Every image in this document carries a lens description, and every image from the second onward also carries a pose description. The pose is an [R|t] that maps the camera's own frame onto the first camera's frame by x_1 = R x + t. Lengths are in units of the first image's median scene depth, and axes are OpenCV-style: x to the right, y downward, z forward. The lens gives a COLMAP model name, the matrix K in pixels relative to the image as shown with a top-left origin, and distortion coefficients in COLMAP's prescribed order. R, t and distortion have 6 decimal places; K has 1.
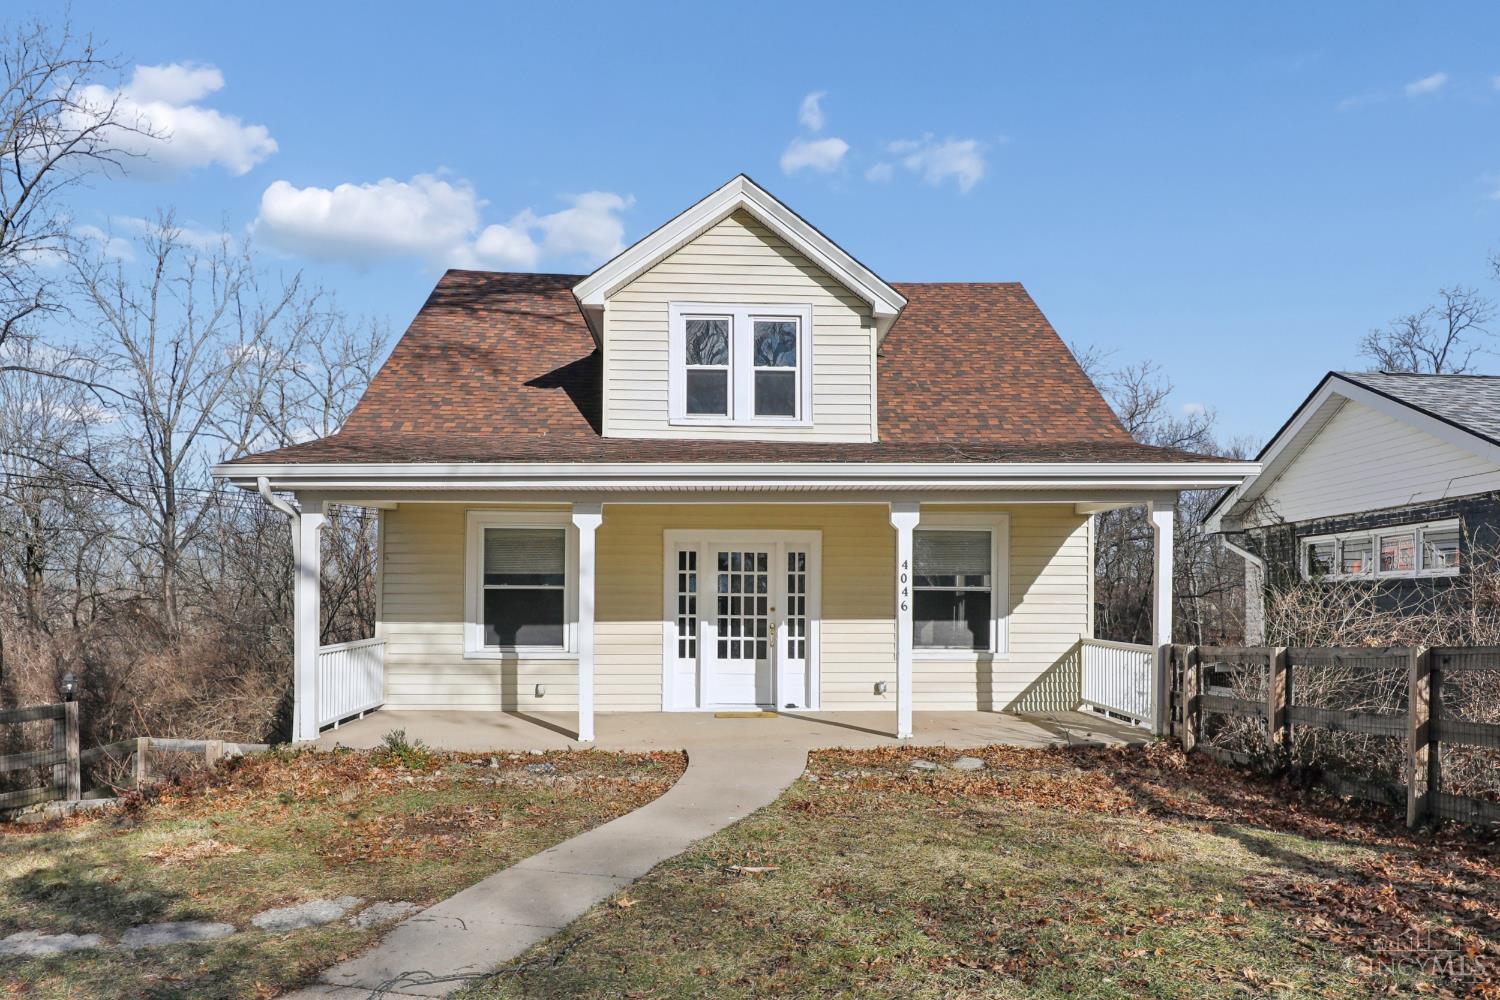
lens RADIAL K [[1031.2, 0, 748.4], [0, 1031.2, 612.8], [0, 0, 1]] dist [-0.031332, 0.001548]
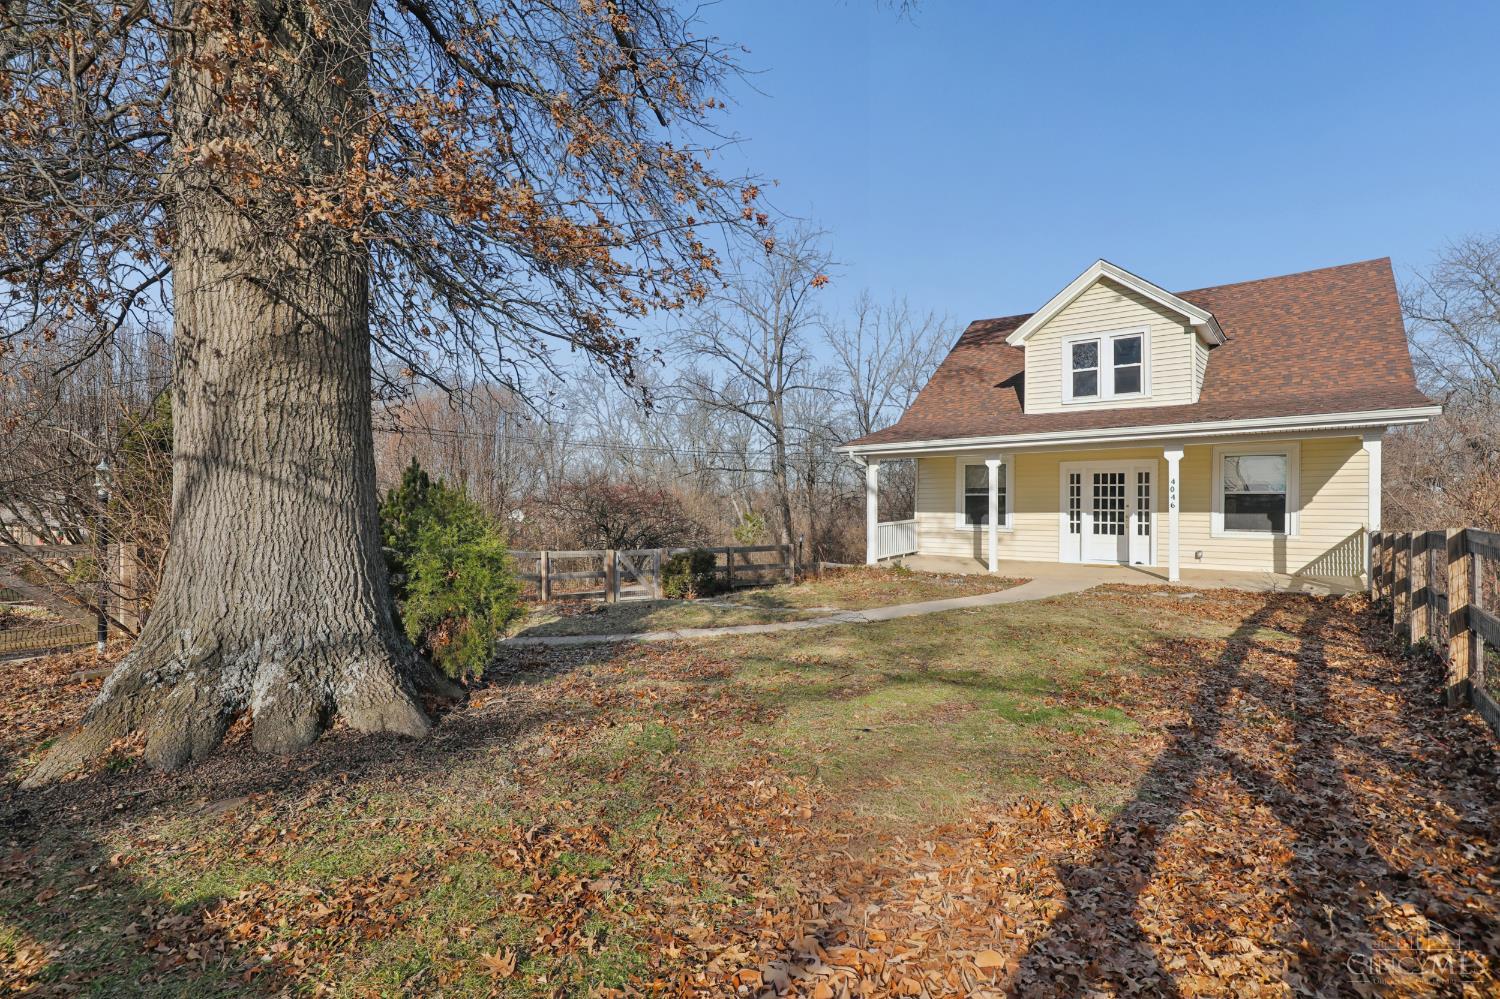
lens RADIAL K [[691.6, 0, 747.7], [0, 691.6, 499.5], [0, 0, 1]] dist [-0.028617, 0.000840]
pose [[0.749930, -0.005587, -0.661494, 0.304313], [0.001504, 0.999976, -0.006741, -0.007620], [0.661516, 0.004061, 0.749920, -0.271051]]
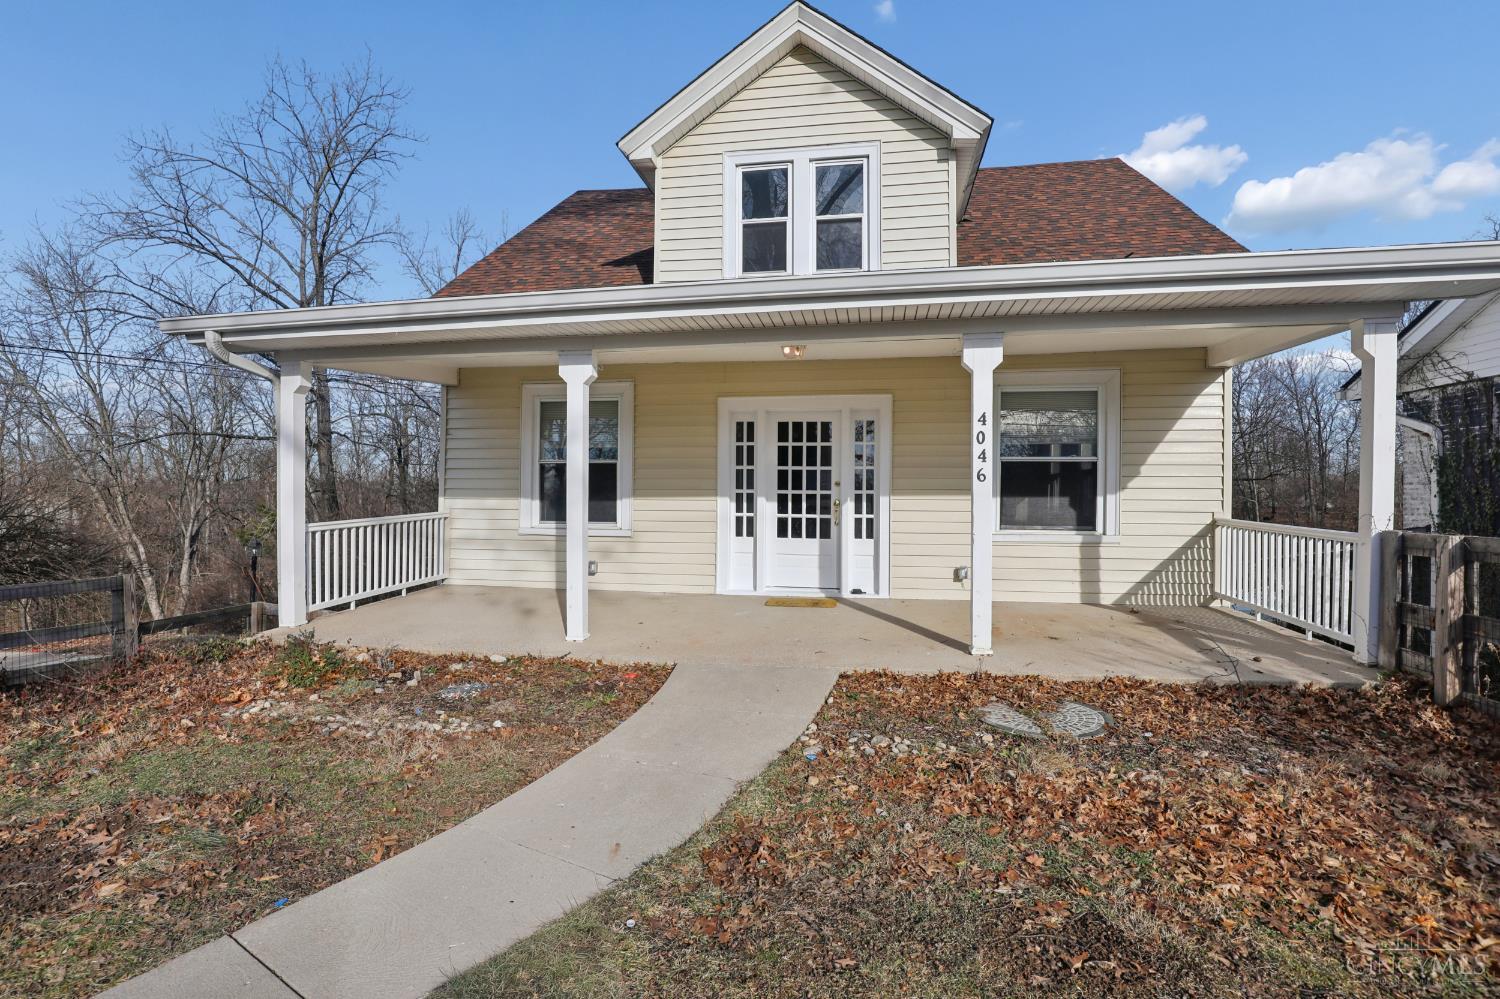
lens RADIAL K [[691.6, 0, 749.8], [0, 691.6, 497.7], [0, 0, 1]] dist [-0.028617, 0.000840]
pose [[0.978218, 0.001826, -0.207573, 0.074439], [-0.000728, 0.999985, 0.005366, 0.005512], [0.207580, -0.005098, 0.978205, 0.393787]]
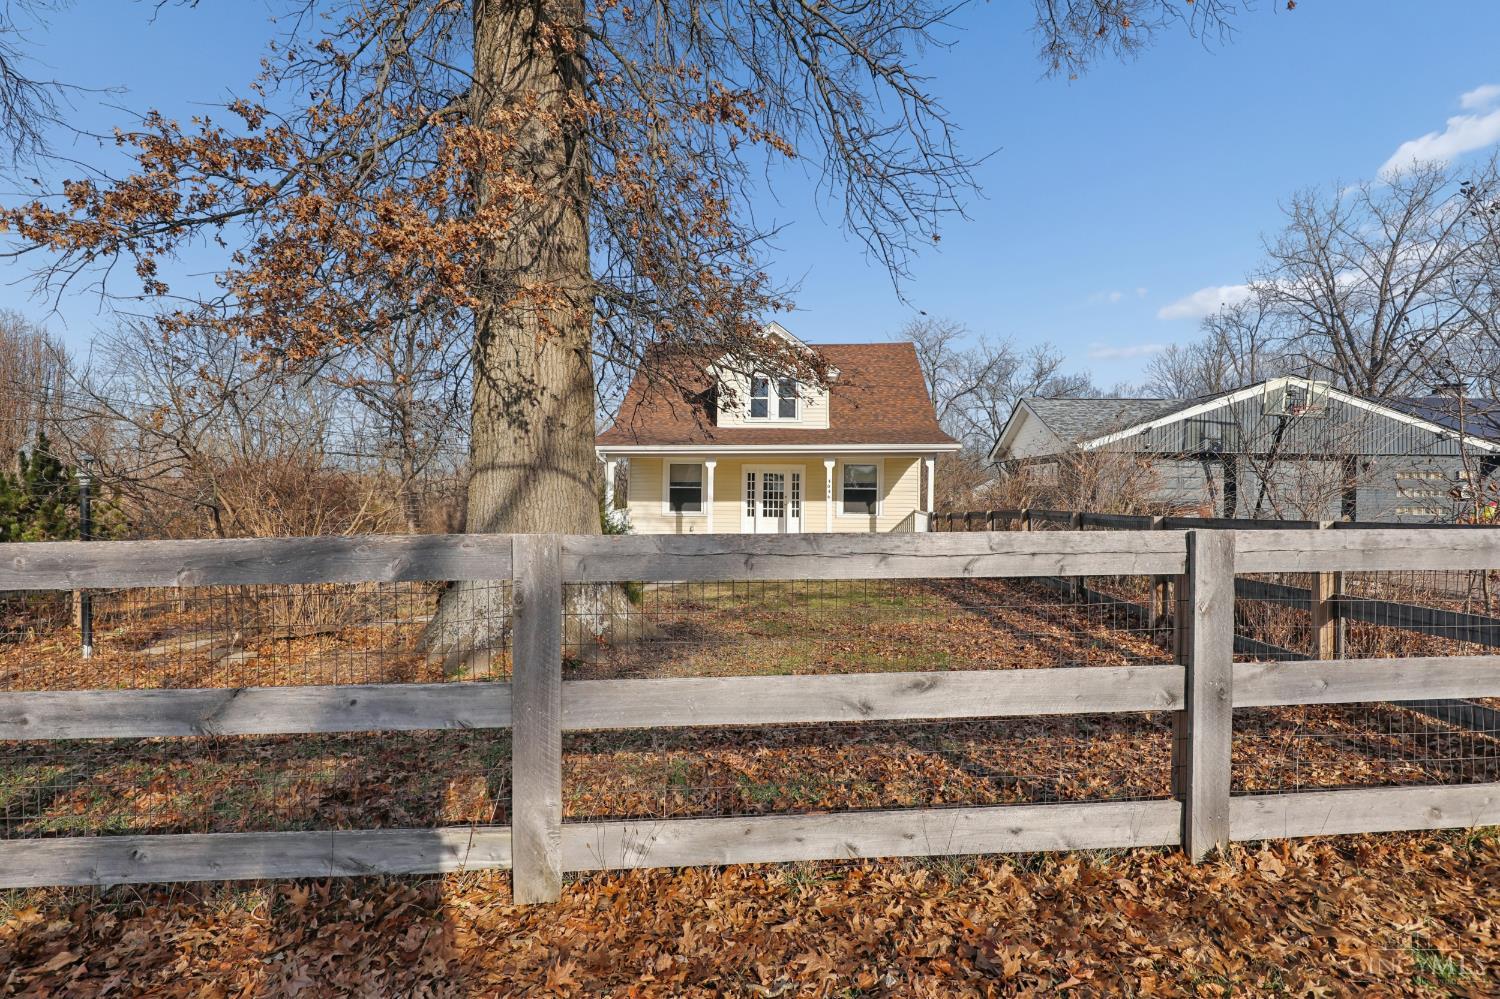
lens RADIAL K [[691.6, 0, 752.6], [0, 691.6, 497.4], [0, 0, 1]] dist [-0.028617, 0.000840]
pose [[0.995683, 0.005580, -0.092655, 0.097552], [-0.004937, 0.999962, 0.007166, -0.013683], [0.092692, -0.006678, 0.995672, -0.642931]]
